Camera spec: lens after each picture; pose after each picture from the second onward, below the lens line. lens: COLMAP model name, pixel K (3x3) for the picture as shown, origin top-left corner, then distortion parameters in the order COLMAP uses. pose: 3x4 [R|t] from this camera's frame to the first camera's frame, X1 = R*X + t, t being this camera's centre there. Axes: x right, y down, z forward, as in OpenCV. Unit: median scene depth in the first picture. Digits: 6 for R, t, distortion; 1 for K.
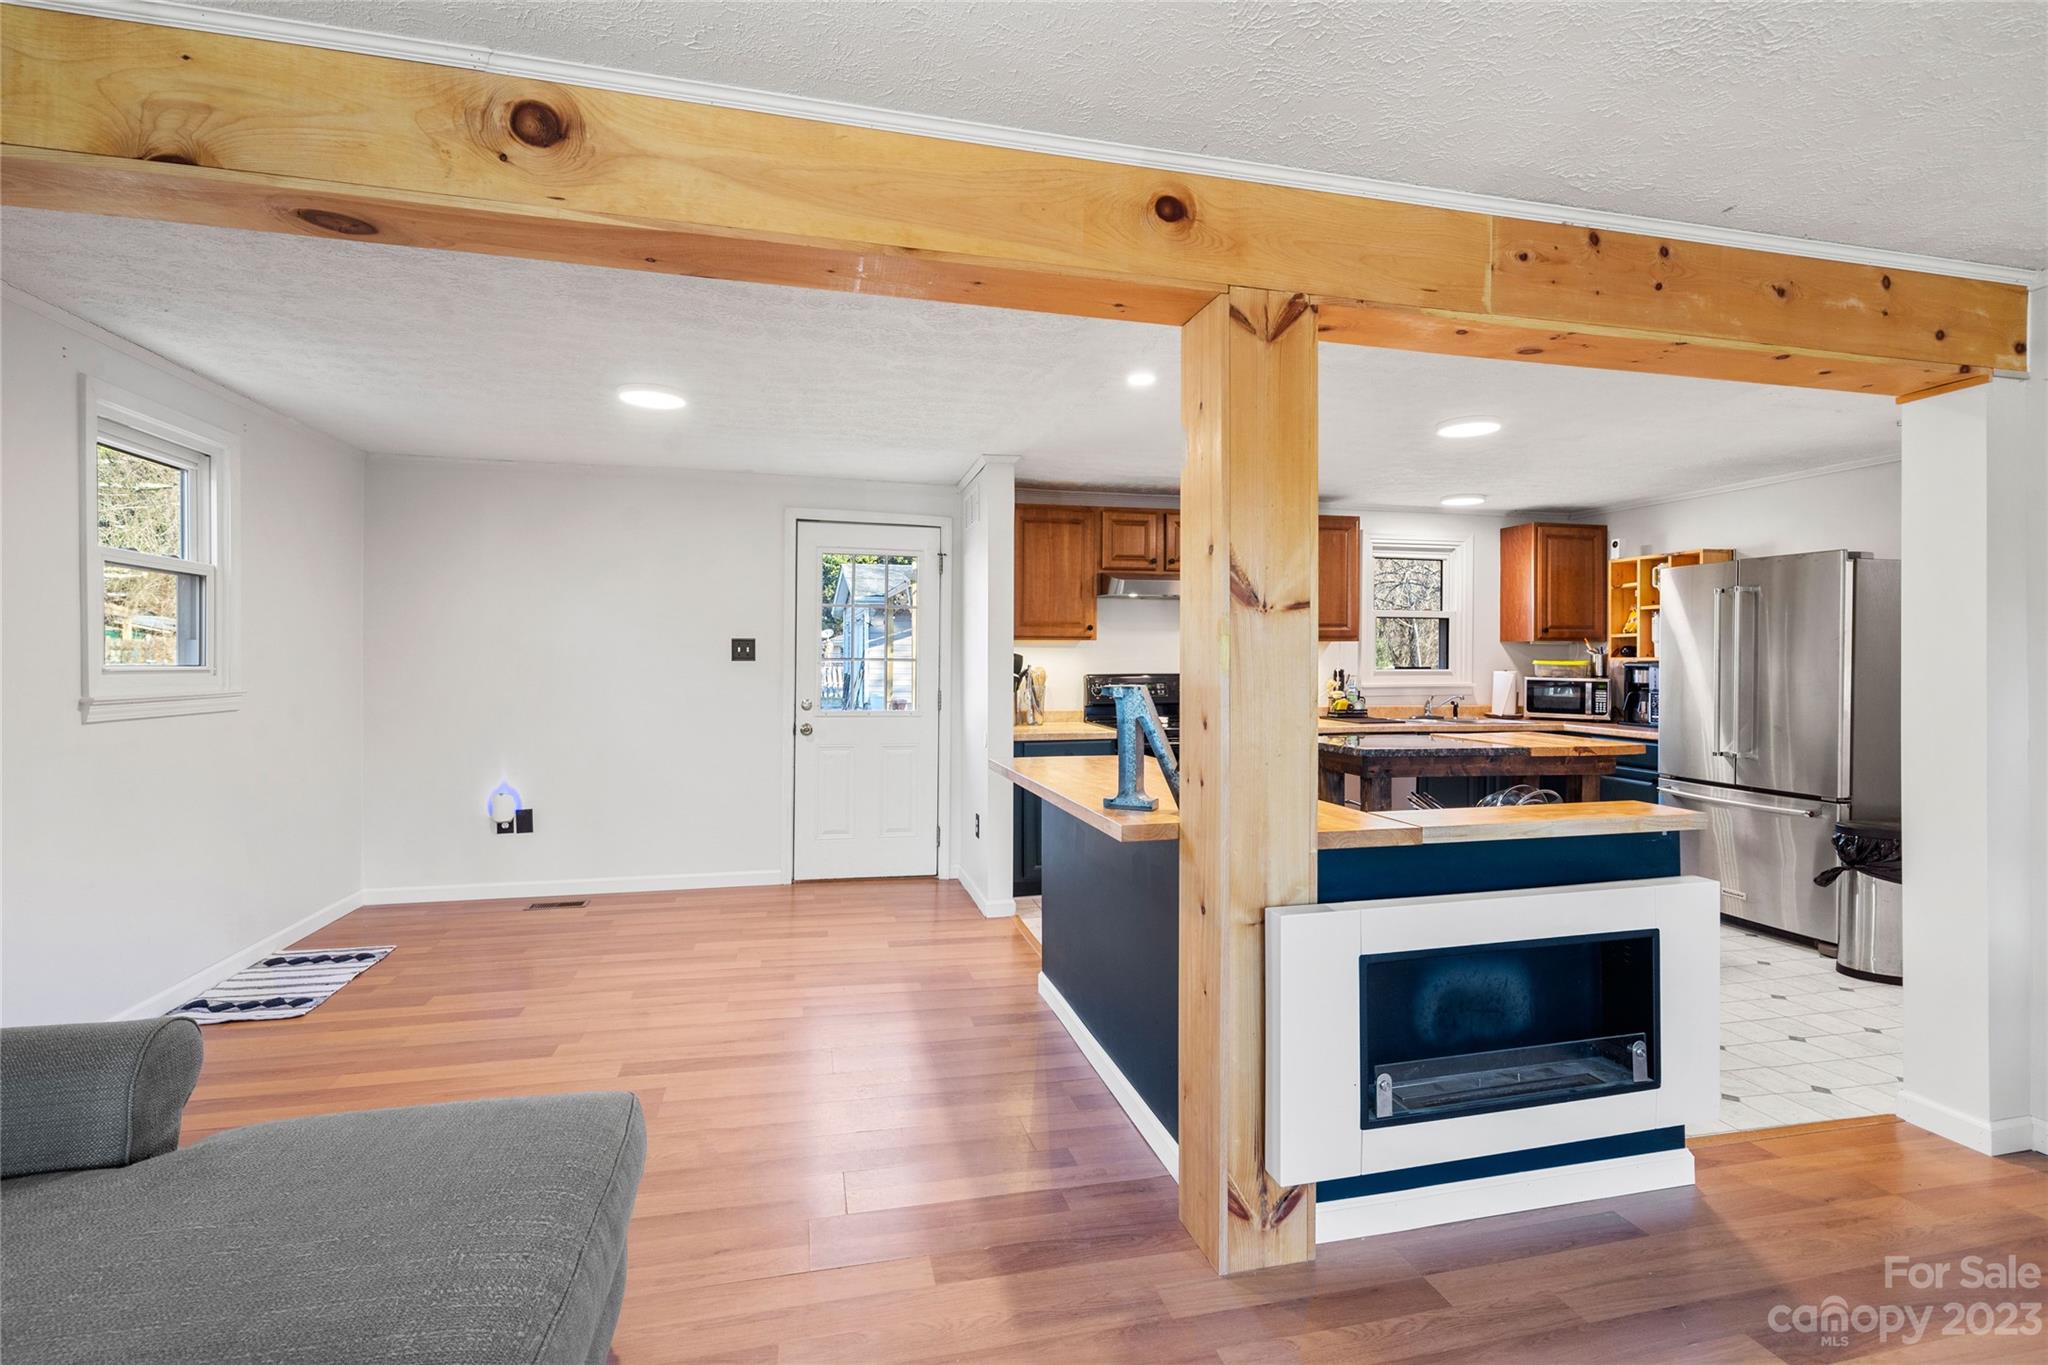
lens RADIAL K [[886.7, 0, 1024.7], [0, 886.7, 665.4], [0, 0, 1]] dist [-0.001876, 0.000319]
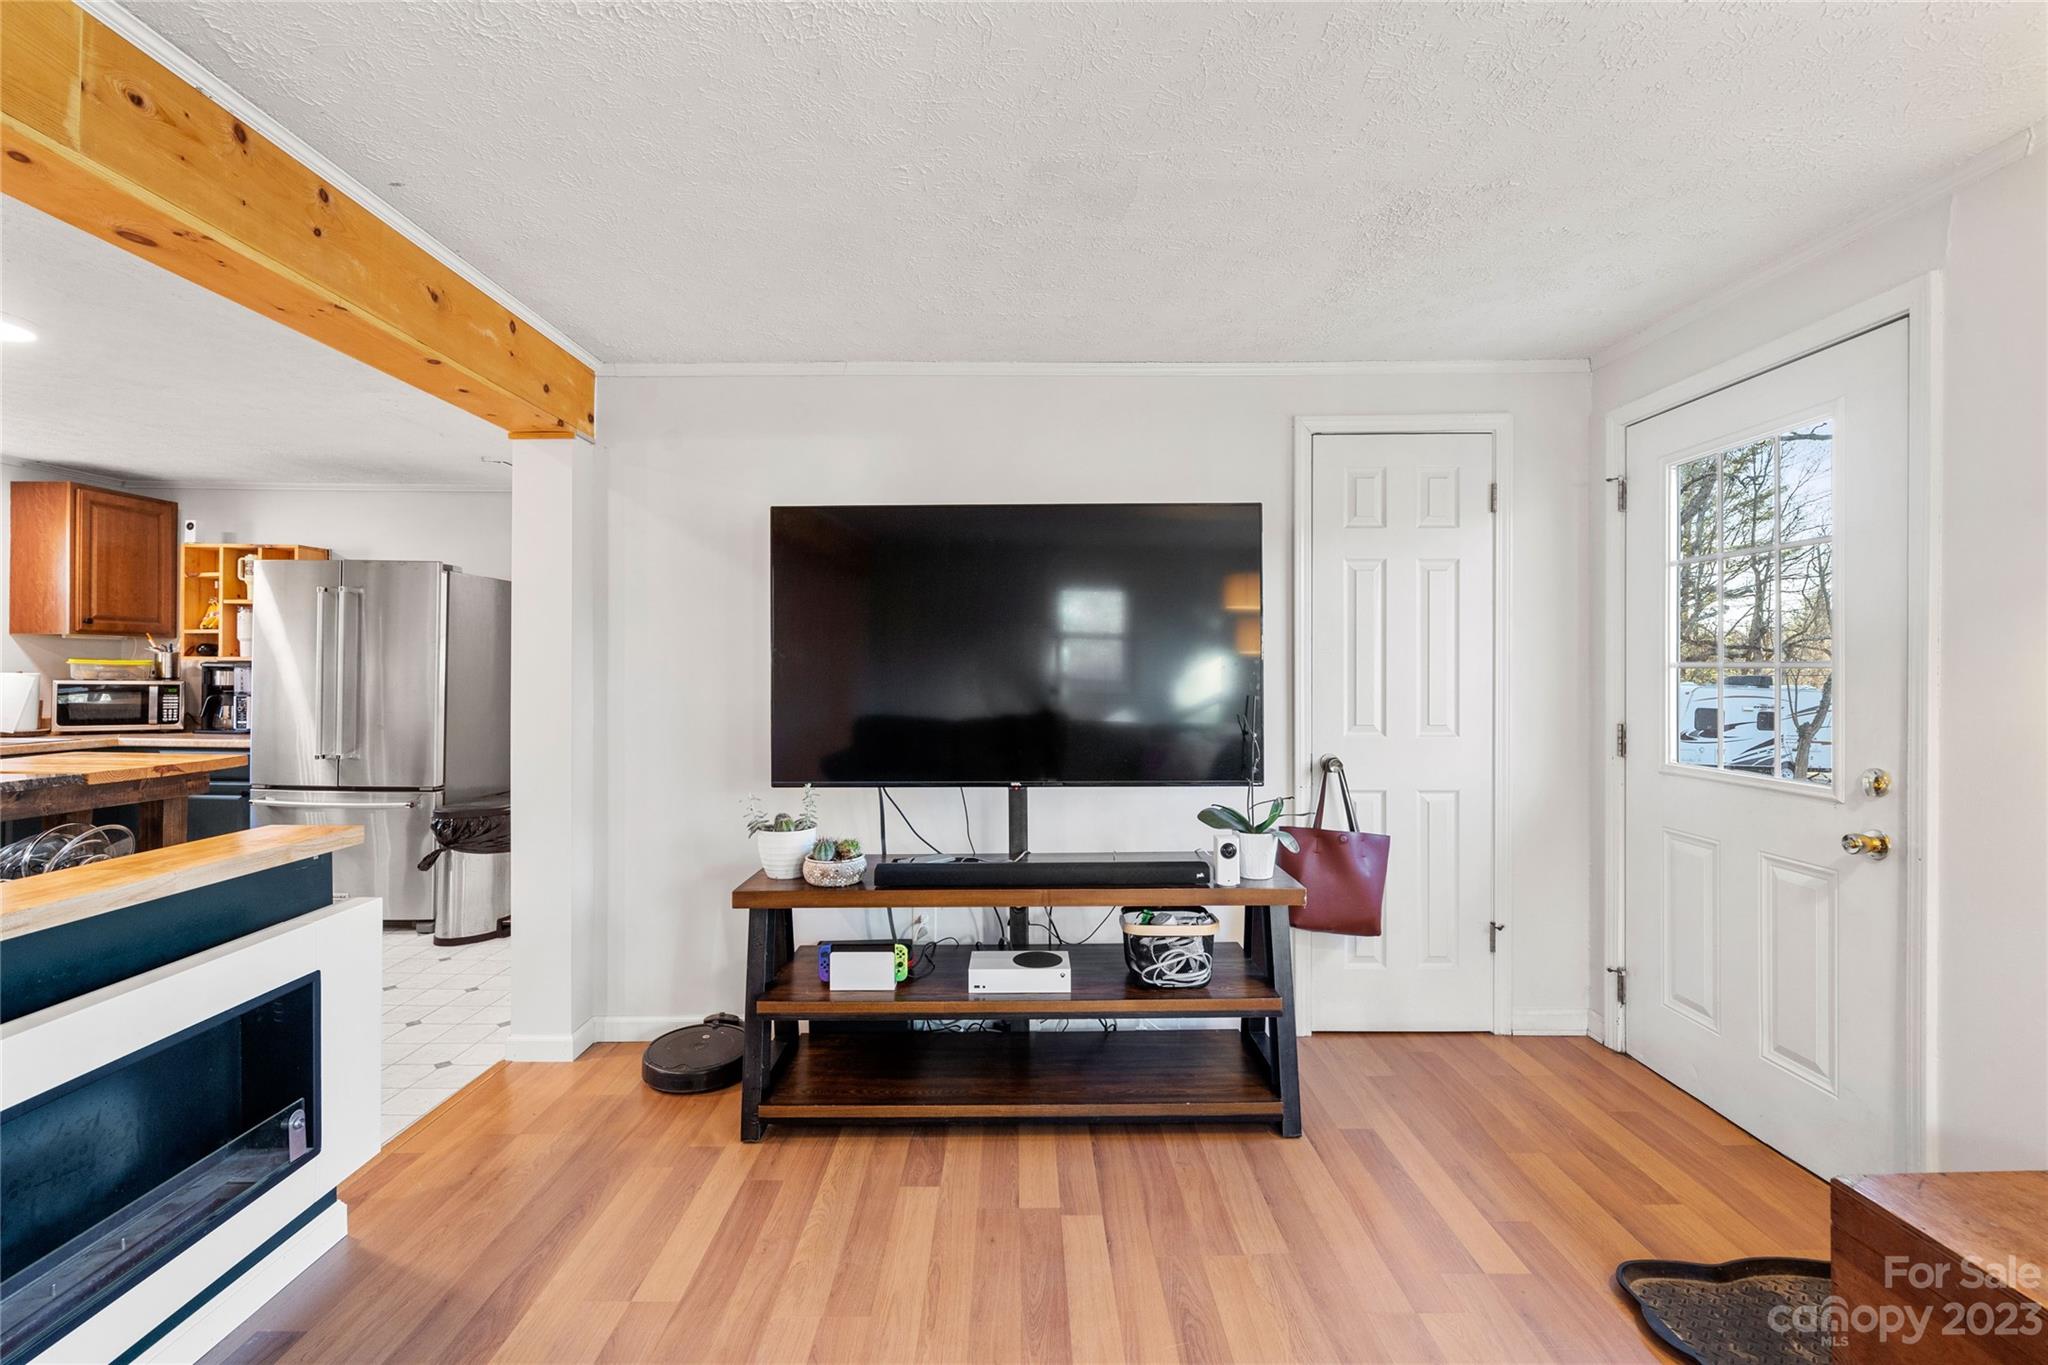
lens RADIAL K [[886.7, 0, 1024.7], [0, 886.7, 665.4], [0, 0, 1]] dist [-0.001876, 0.000319]
pose [[0.220555, 0.002640, 0.975371, 0.006856], [-0.002170, 0.999995, -0.002216, -0.000204], [-0.975372, -0.001628, 0.220560, 0.043627]]
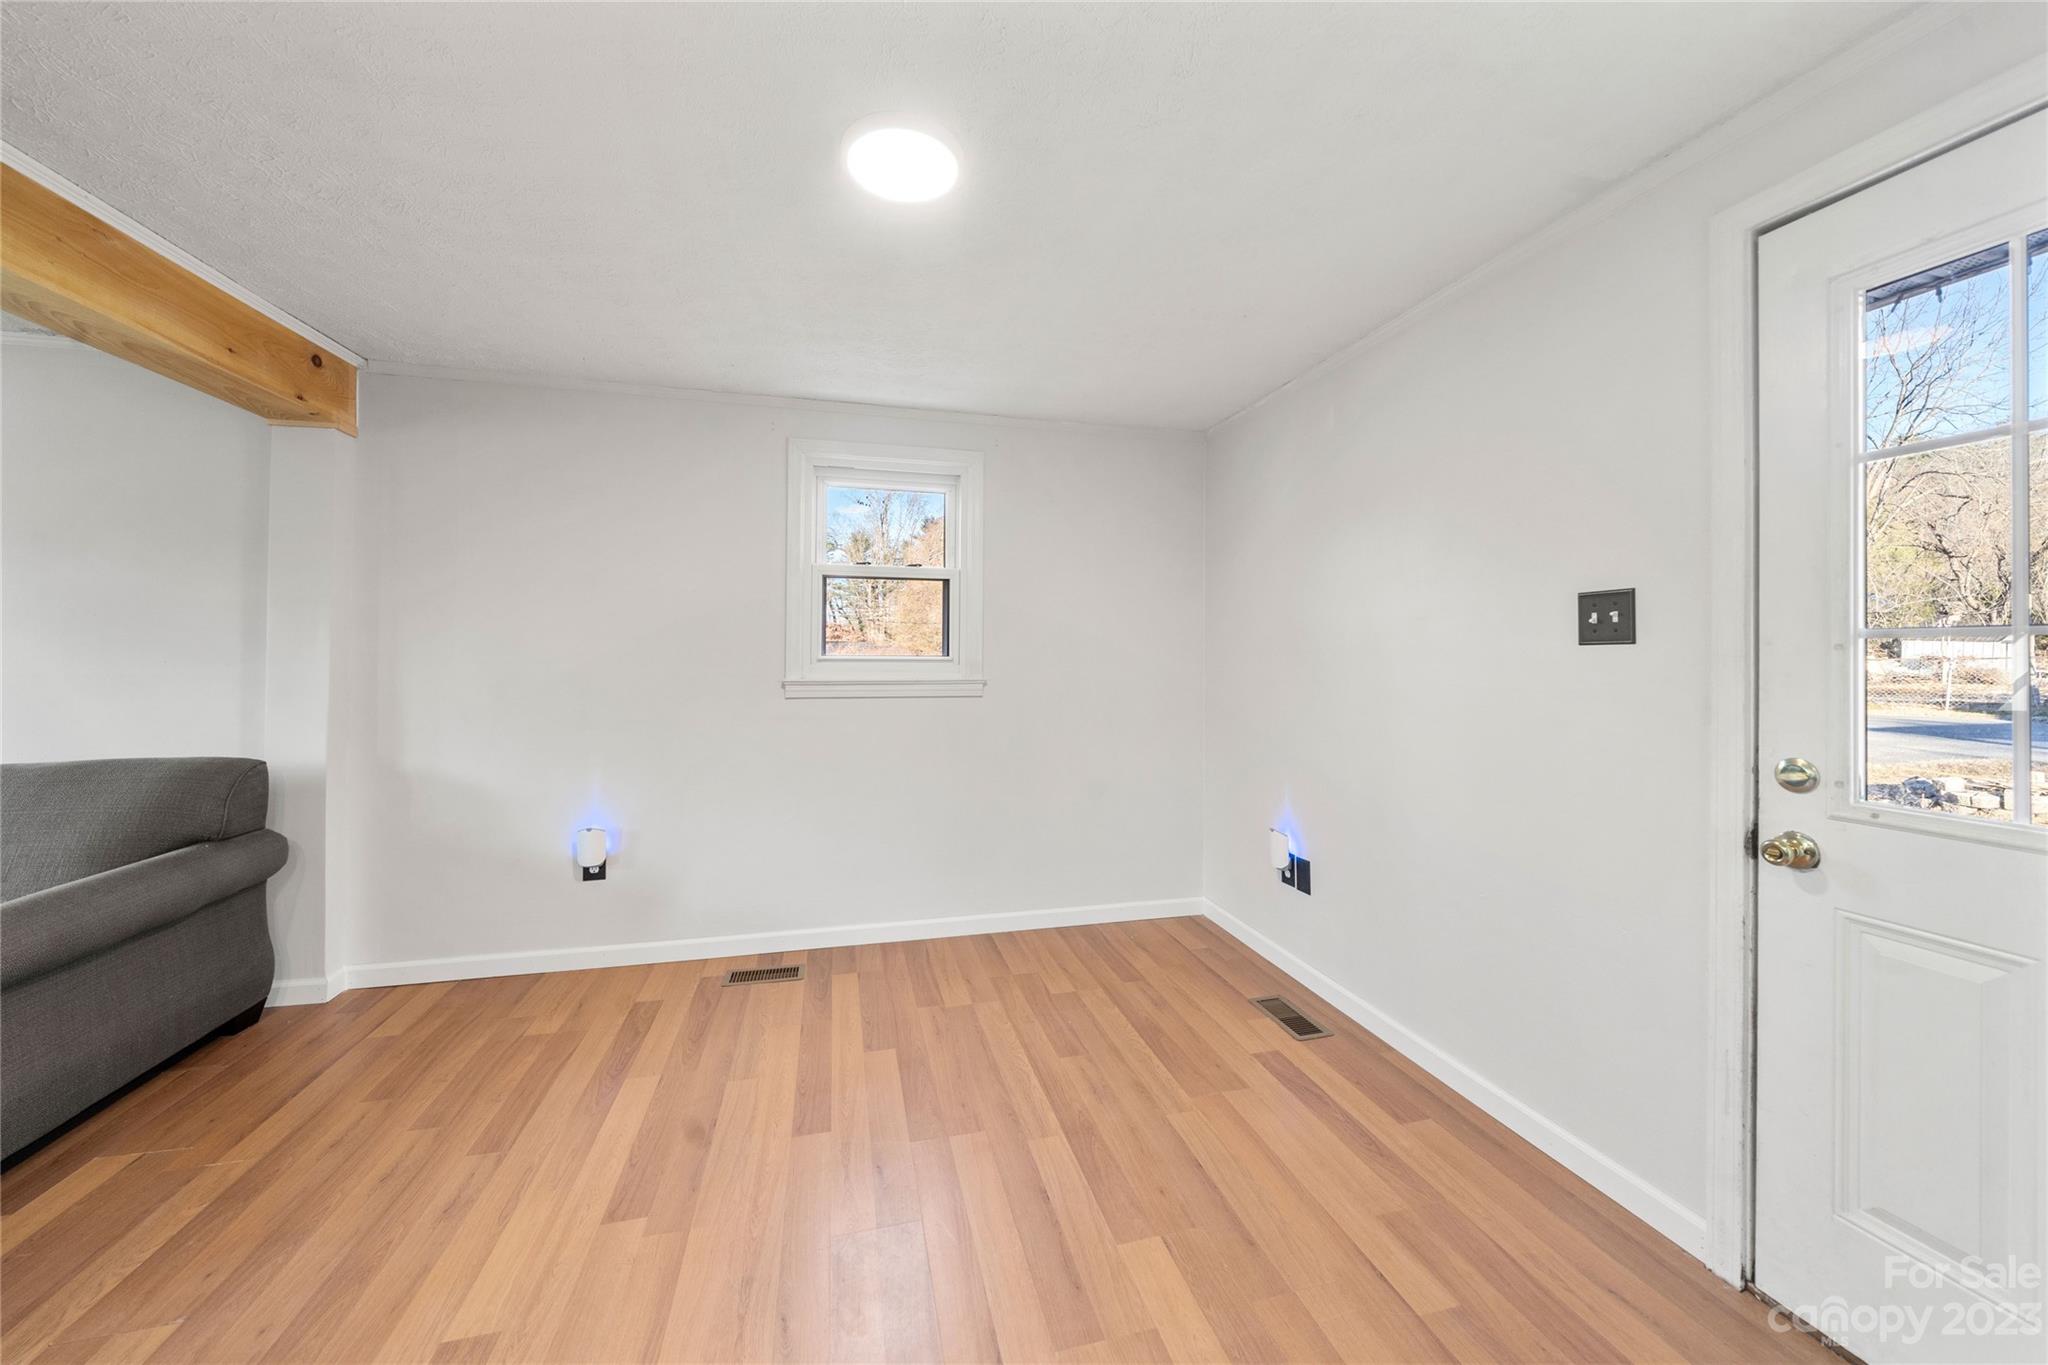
lens RADIAL K [[720.9, 0, 1026.3], [0, 720.9, 659.2], [0, 0, 1]] dist [-0.000412, -0.000042]
pose [[0.019053, -0.002567, -0.999815, 0.003289], [-0.005974, 0.999979, -0.002681, 0.001088], [0.999801, 0.006024, 0.019037, 0.186313]]
